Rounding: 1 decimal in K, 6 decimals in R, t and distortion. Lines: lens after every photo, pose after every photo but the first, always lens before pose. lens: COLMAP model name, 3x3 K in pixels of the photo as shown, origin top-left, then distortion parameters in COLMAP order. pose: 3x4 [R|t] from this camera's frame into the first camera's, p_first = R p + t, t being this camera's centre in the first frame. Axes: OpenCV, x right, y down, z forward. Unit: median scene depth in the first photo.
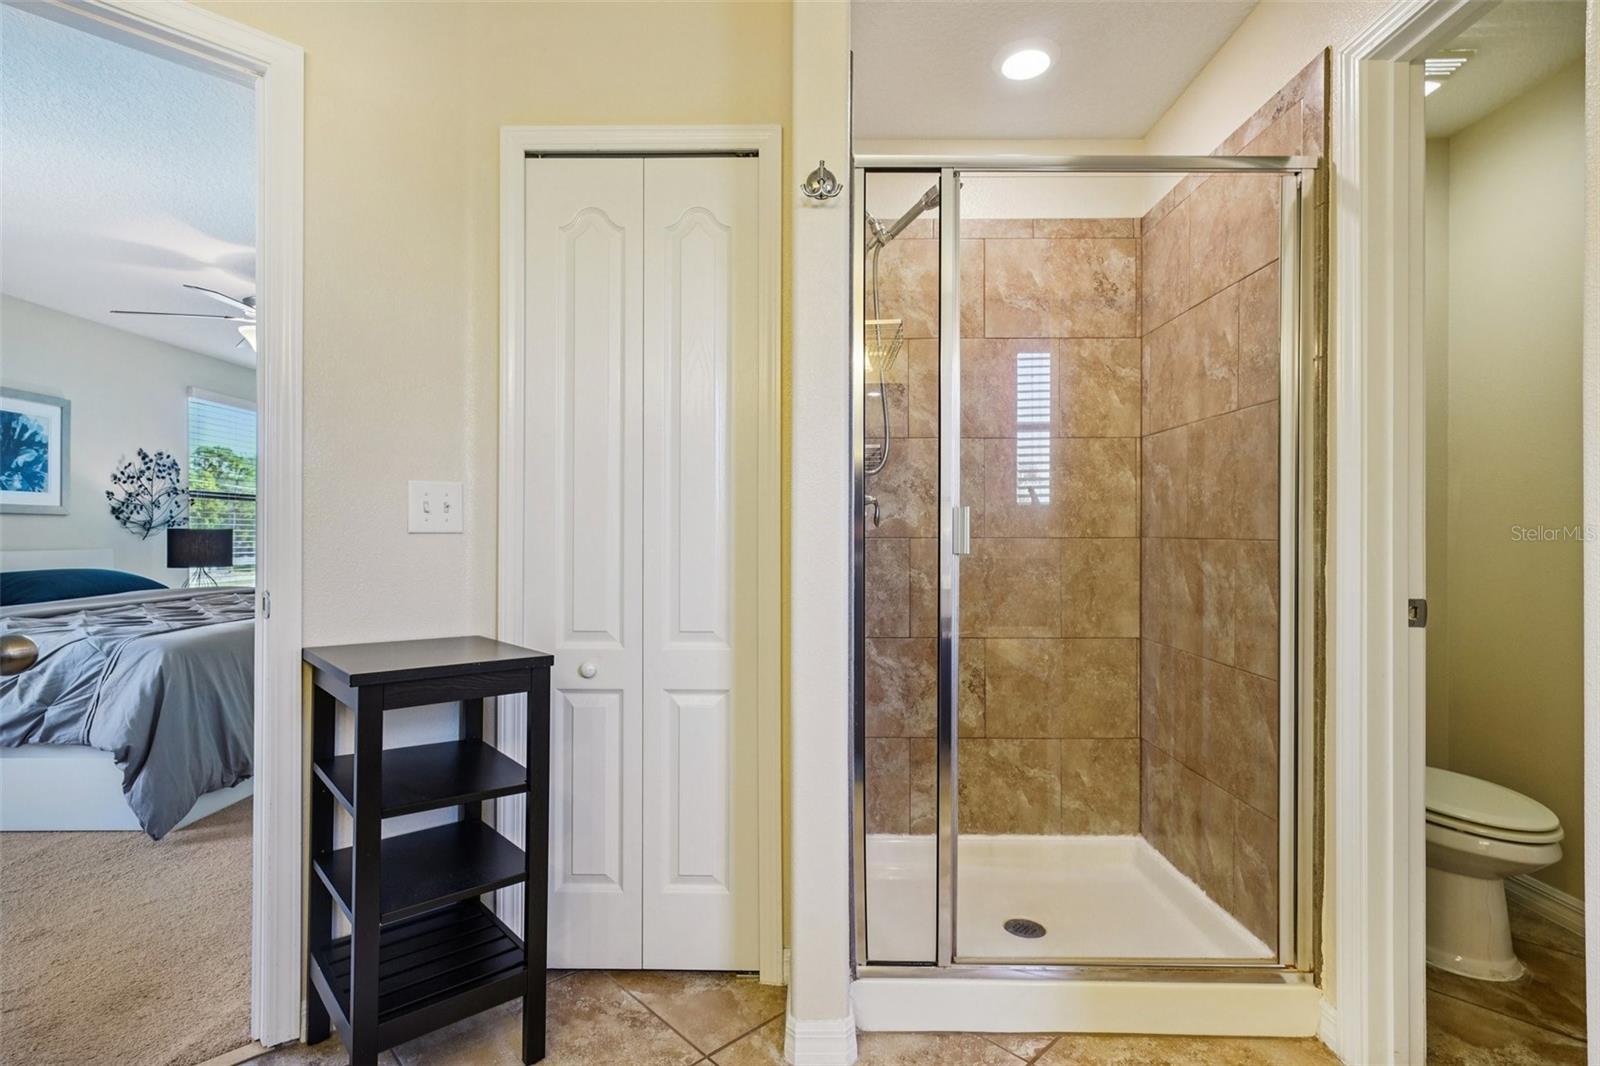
lens RADIAL K [[773.2, 0, 799.7], [0, 773.2, 530.7], [0, 0, 1]] dist [0.000004, 0.004823]
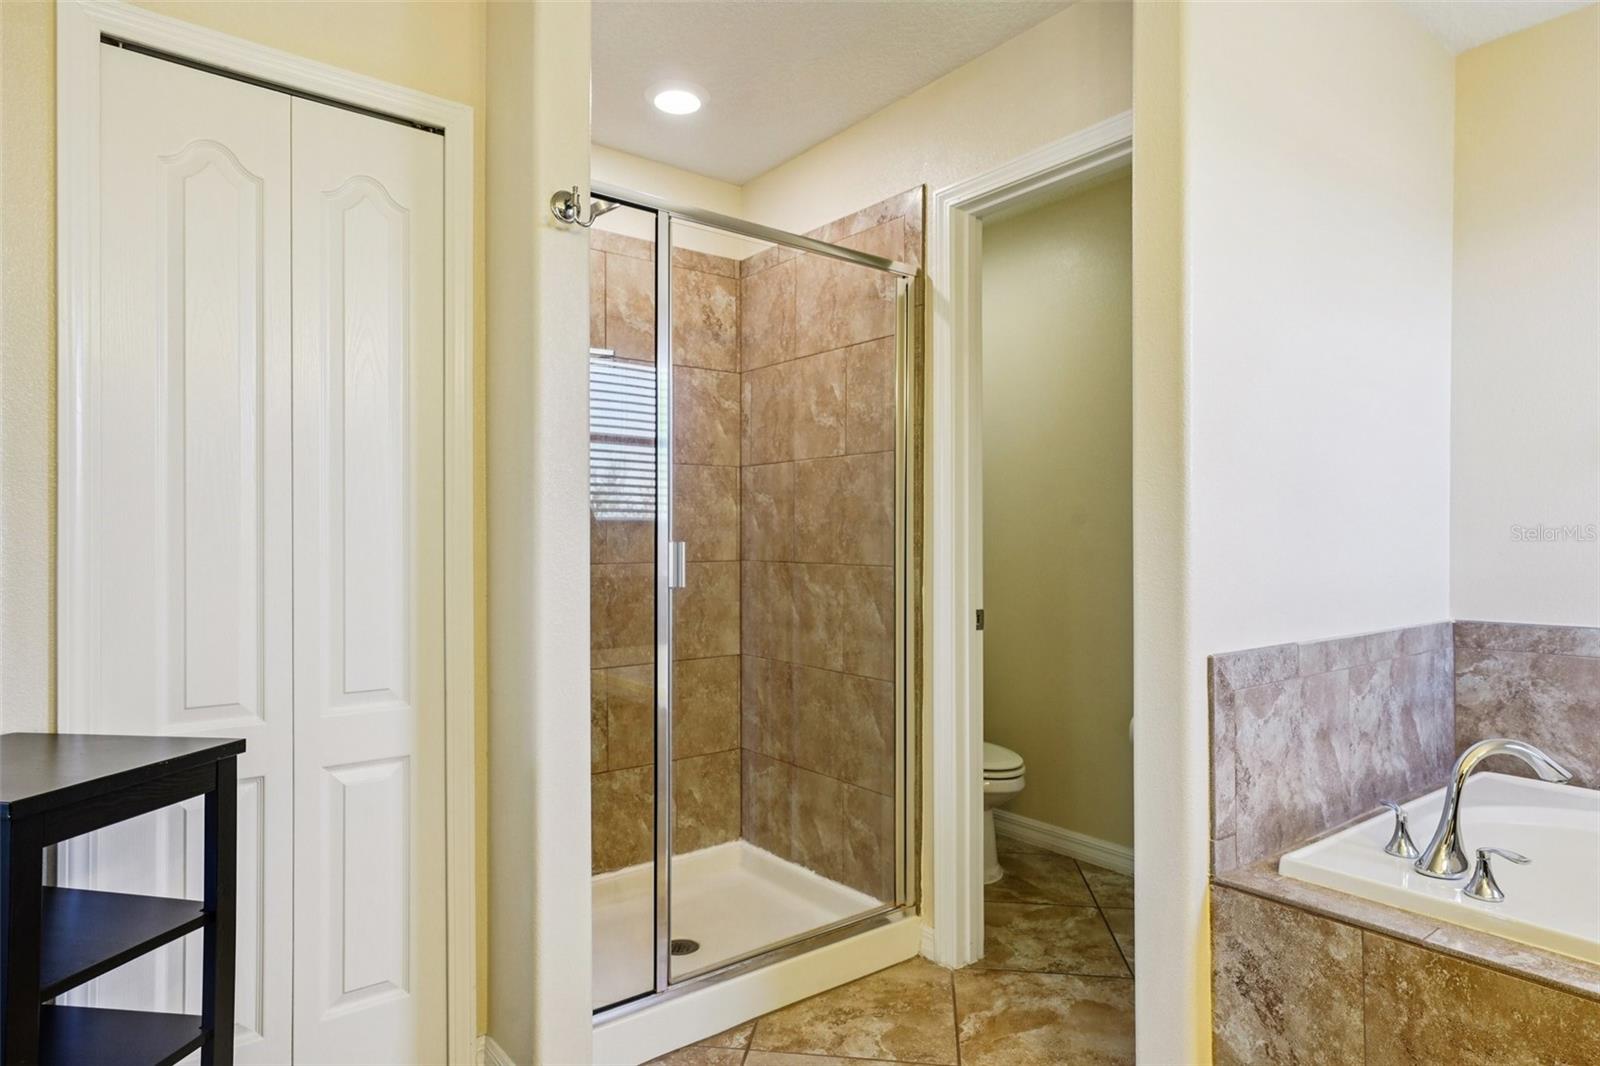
lens RADIAL K [[921.9, 0, 800.1], [0, 921.9, 534.6], [0, 0, 1]] dist [0.019167, 0.002269]
pose [[0.779741, 0.000179, 0.626102, -0.385851], [-0.001227, 0.999998, 0.001244, -0.037727], [-0.626101, -0.001738, 0.779740, -0.060884]]
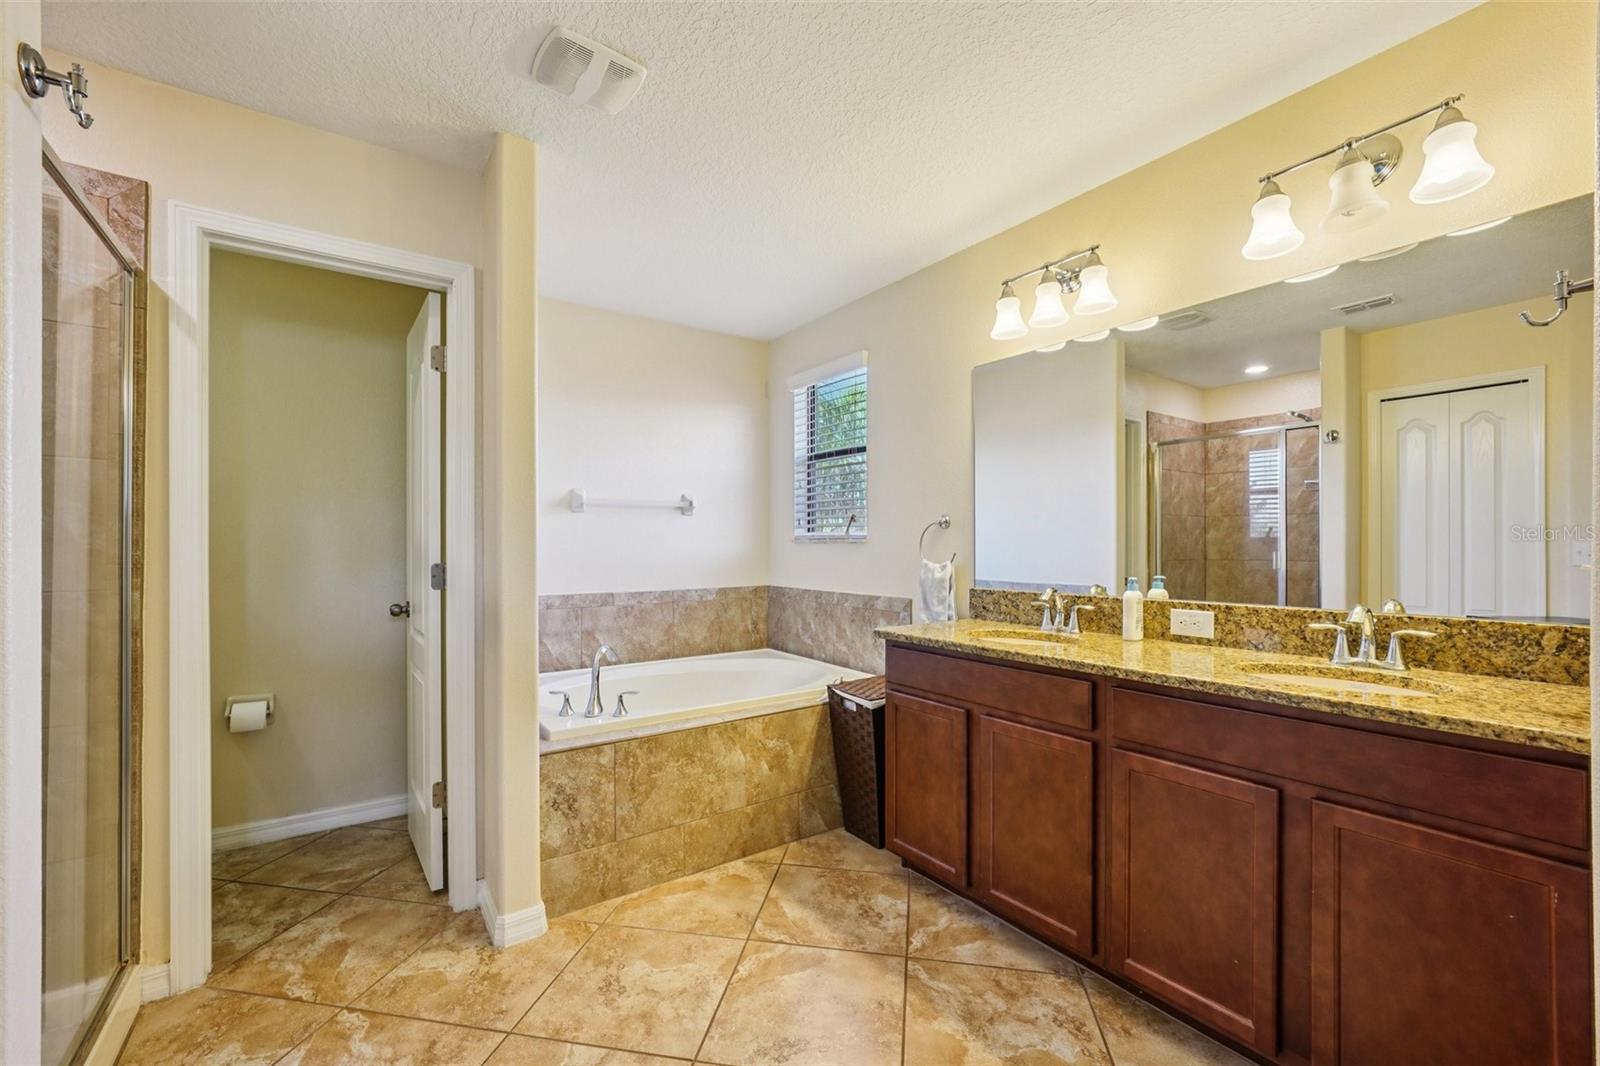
lens RADIAL K [[665.4, 0, 796.2], [0, 665.4, 542.2], [0, 0, 1]] dist [-0.000290, 0.000145]
pose [[-0.591061, -0.000567, 0.806627, -0.658541], [-0.008380, 0.999950, -0.005438, -0.055182], [-0.806584, -0.009974, -0.591036, 0.691070]]
